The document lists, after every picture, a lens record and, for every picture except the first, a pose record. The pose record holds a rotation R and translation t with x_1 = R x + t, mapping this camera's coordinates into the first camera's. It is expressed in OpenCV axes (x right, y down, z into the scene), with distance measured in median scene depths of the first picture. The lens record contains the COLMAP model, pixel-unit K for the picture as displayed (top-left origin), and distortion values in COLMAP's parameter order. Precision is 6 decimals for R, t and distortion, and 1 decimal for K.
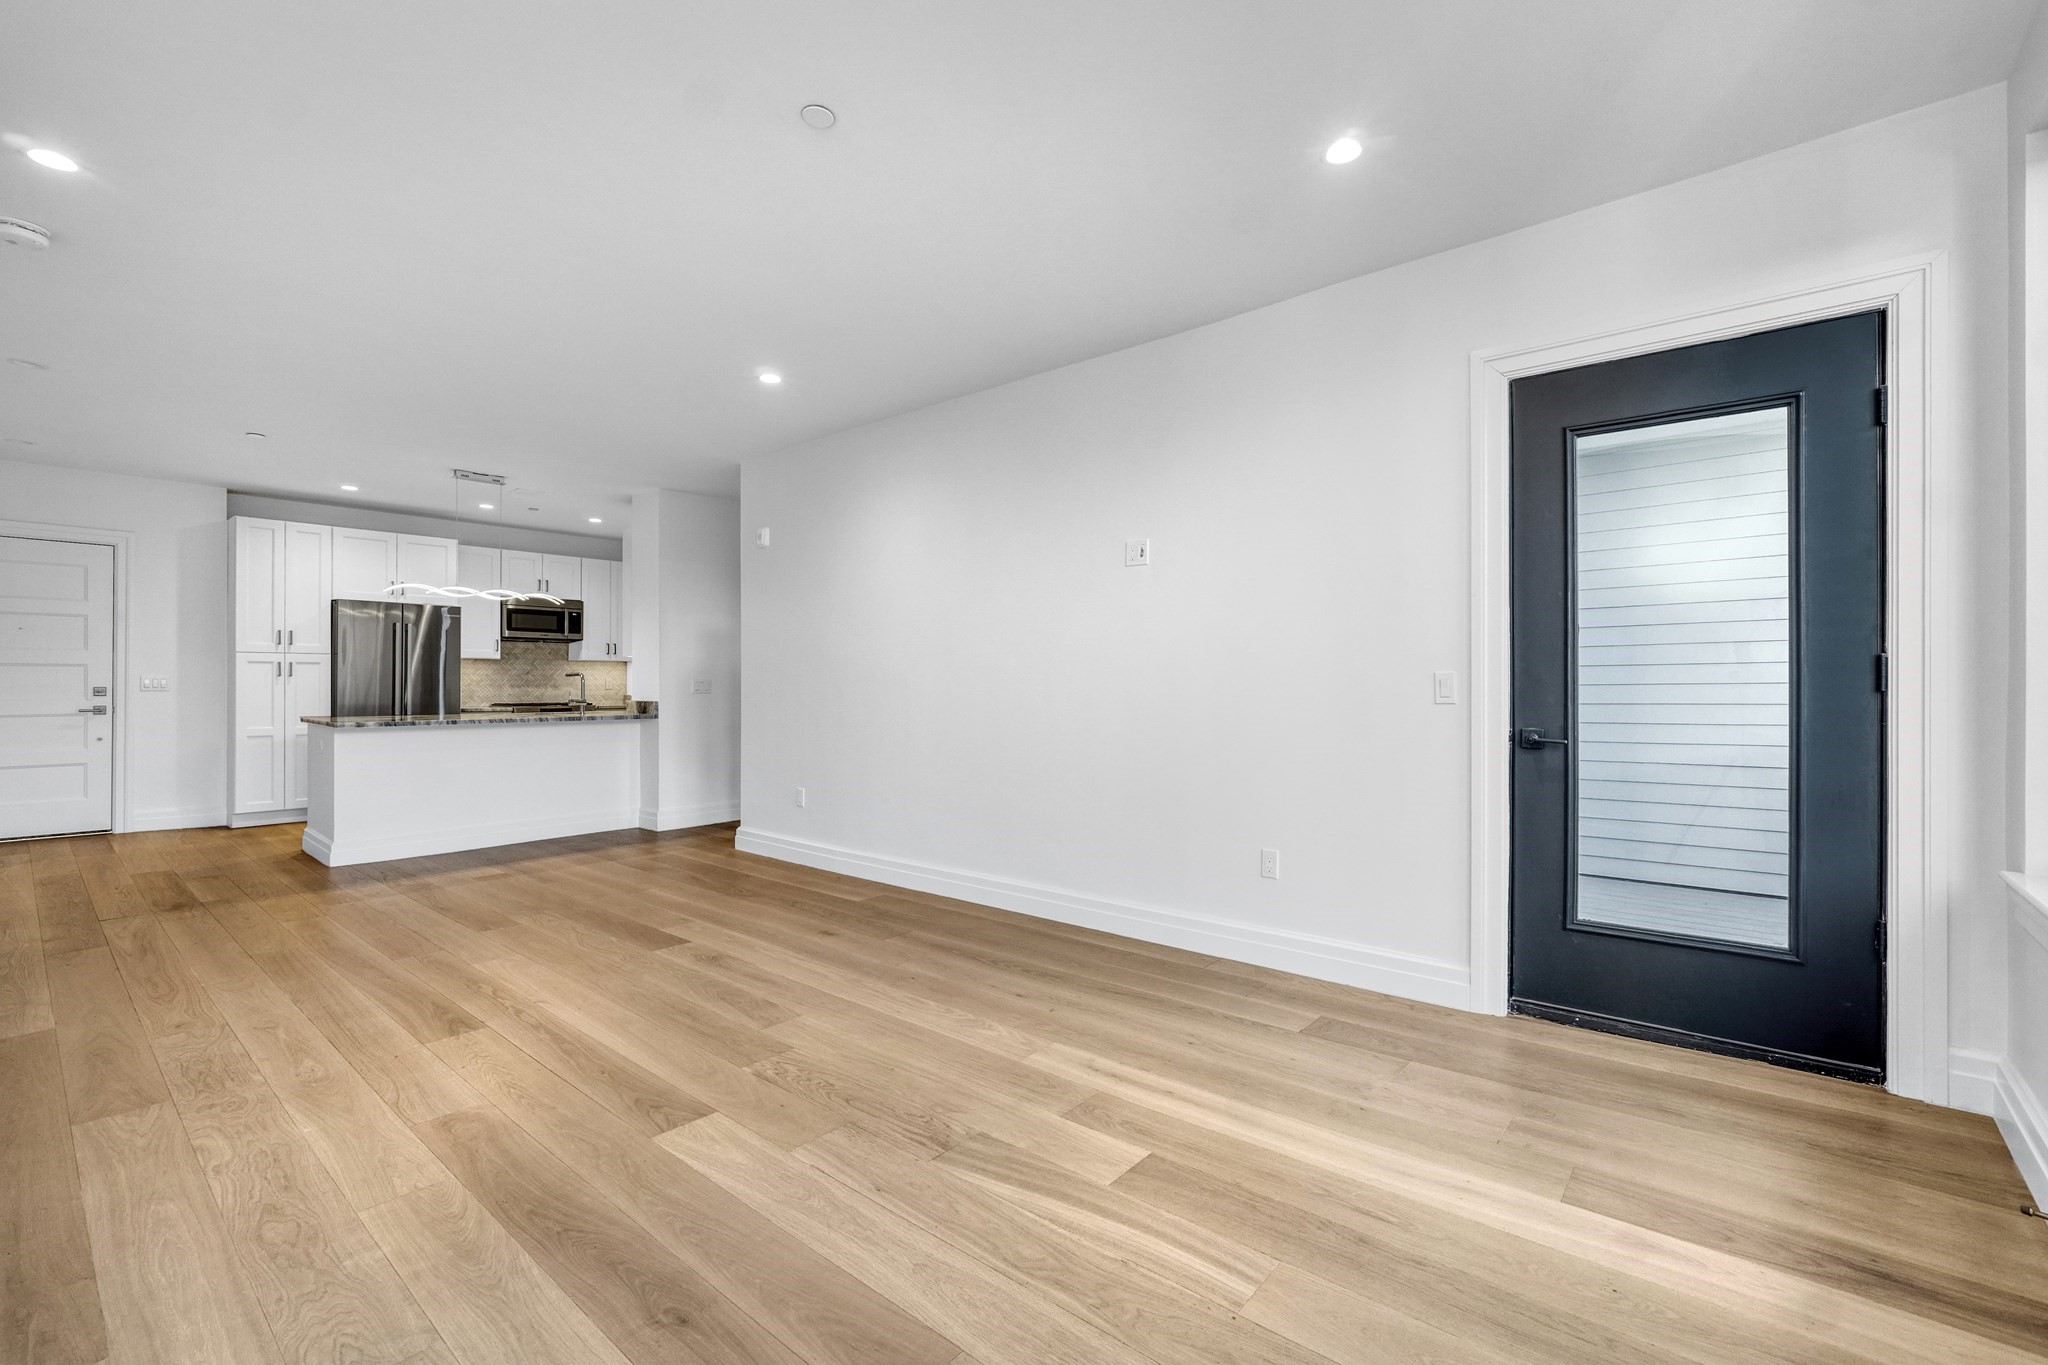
lens RADIAL K [[883.0, 0, 1043.9], [0, 883.0, 673.6], [0, 0, 1]] dist [-0.015556, 0.004868]
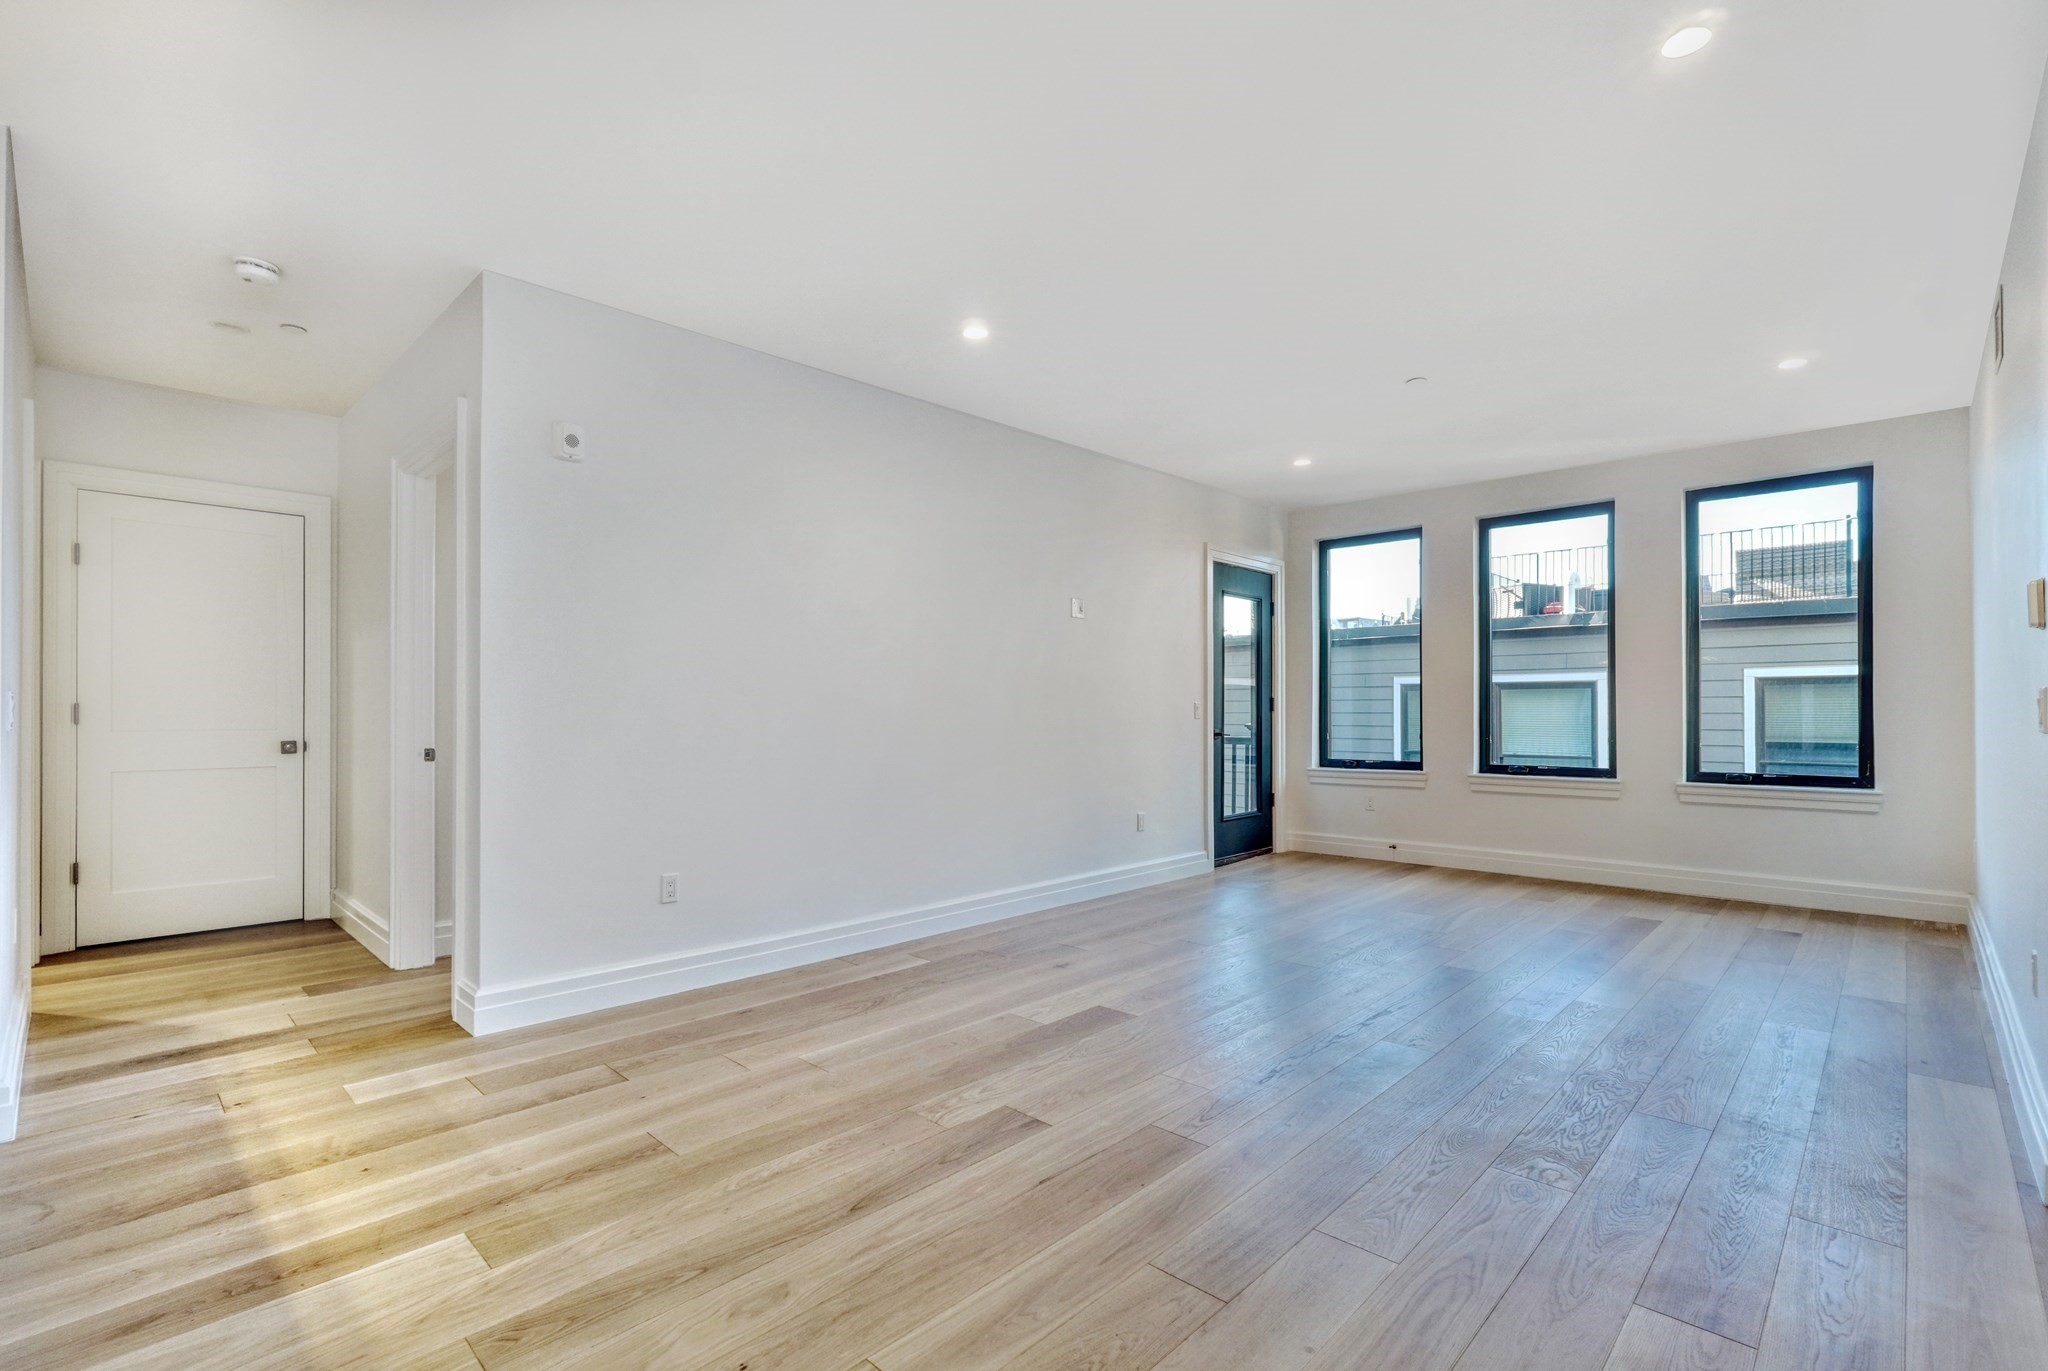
lens RADIAL K [[932.4, 0, 1013.4], [0, 932.4, 734.9], [0, 0, 1]] dist [-0.008407, 0.001404]
pose [[0.073519, -0.025501, 0.996968, -0.796690], [-0.008478, 0.999621, 0.026194, 0.009605], [-0.997258, -0.010379, 0.073275, 0.618982]]
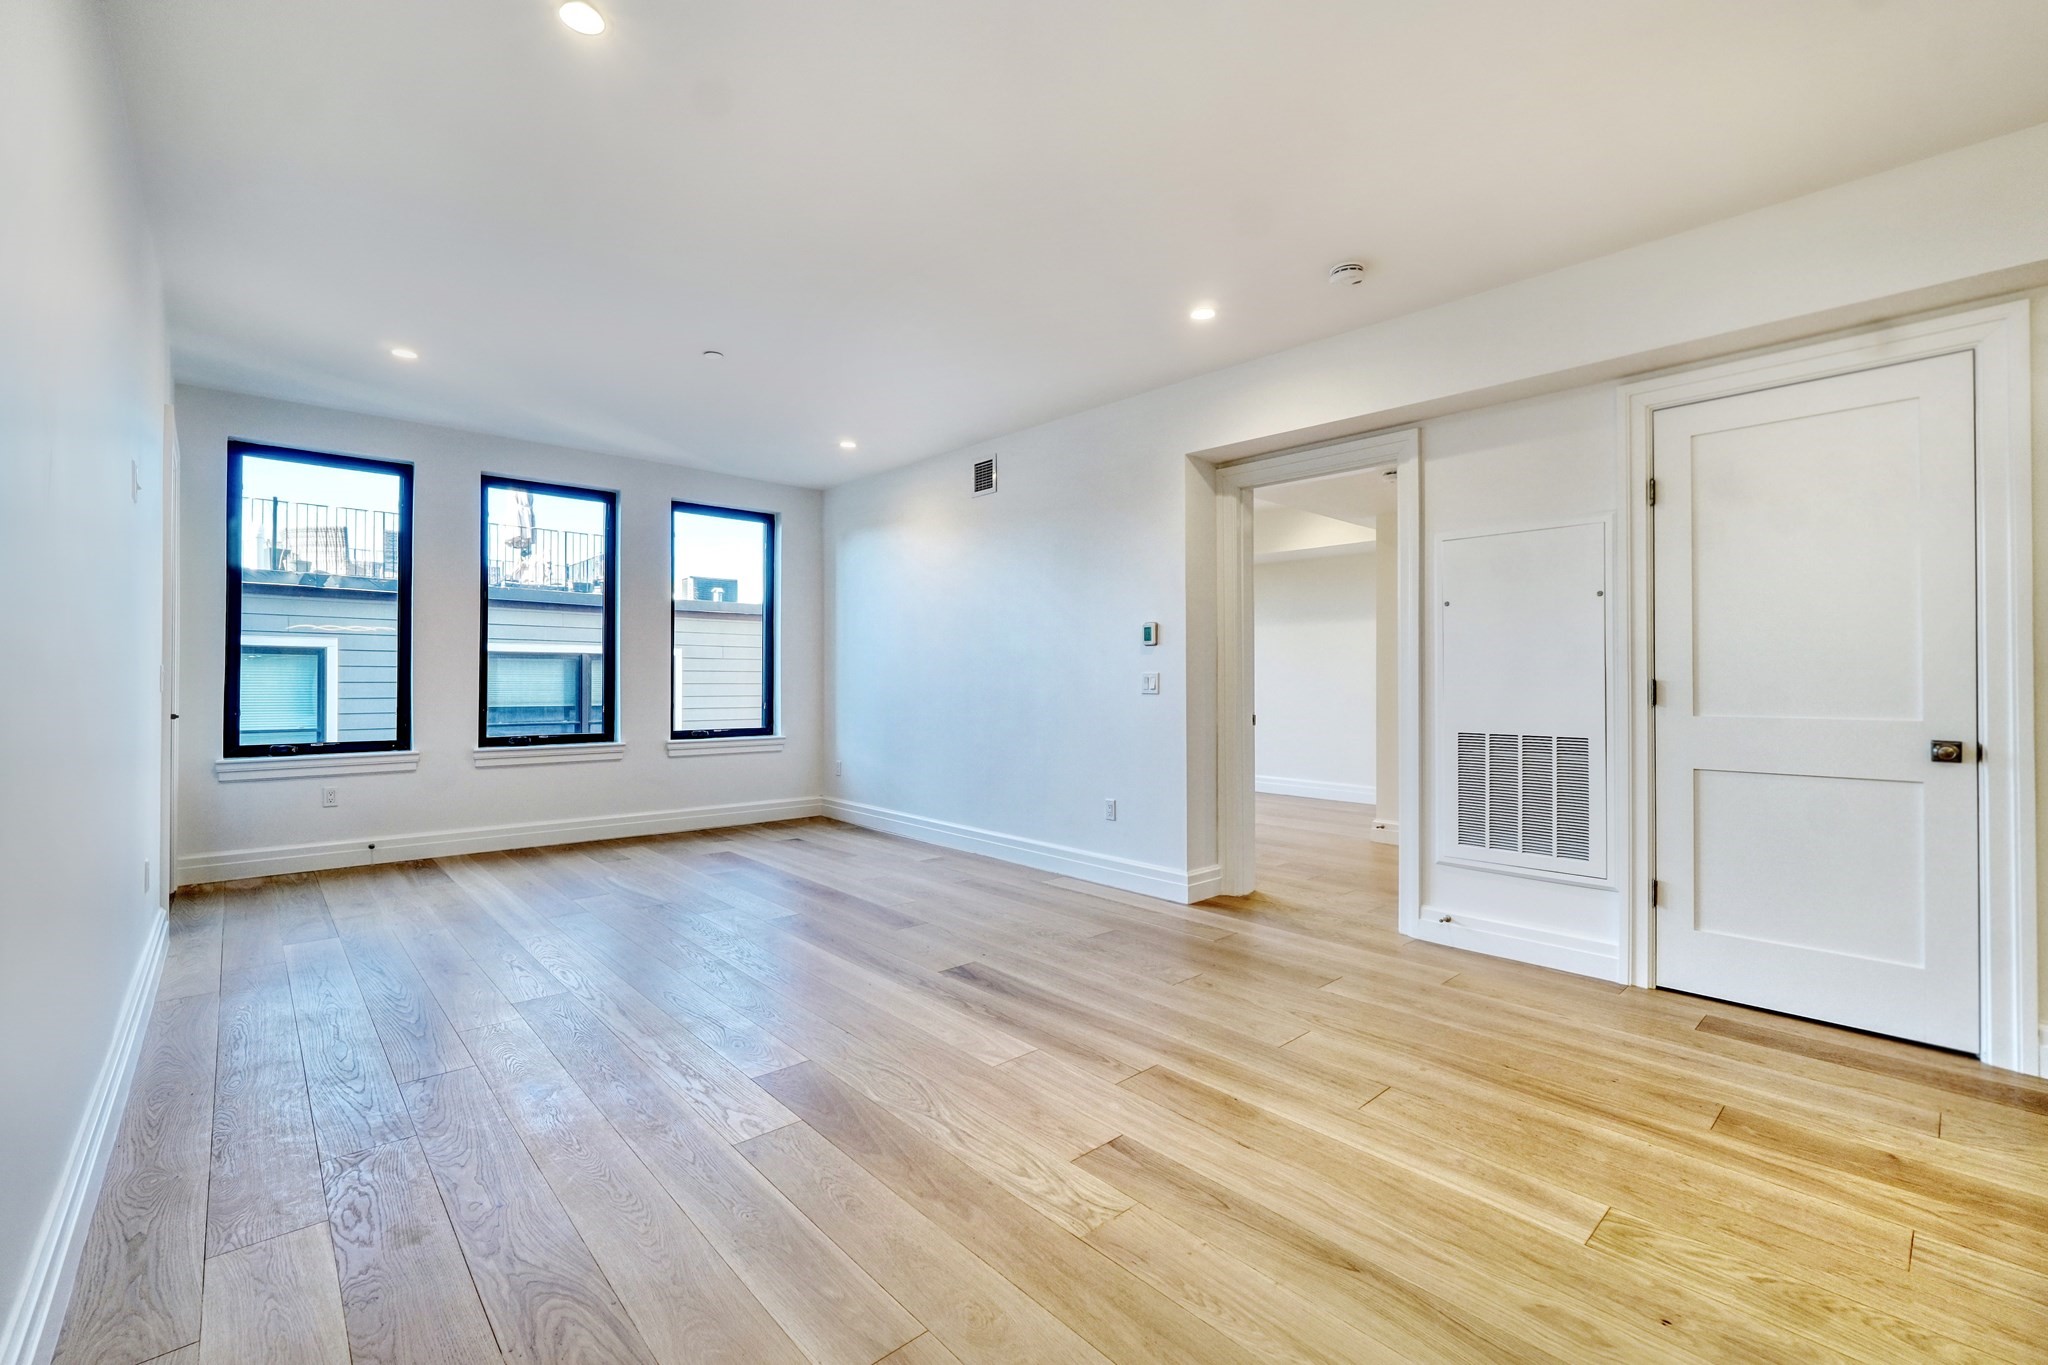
lens RADIAL K [[883.0, 0, 1029.3], [0, 883.0, 676.7], [0, 0, 1]] dist [-0.015556, 0.004868]
pose [[-0.989466, -0.003430, 0.144722, -0.418443], [-0.006075, 0.999822, -0.017837, 0.014927], [-0.144635, -0.018528, -0.989312, 0.973337]]
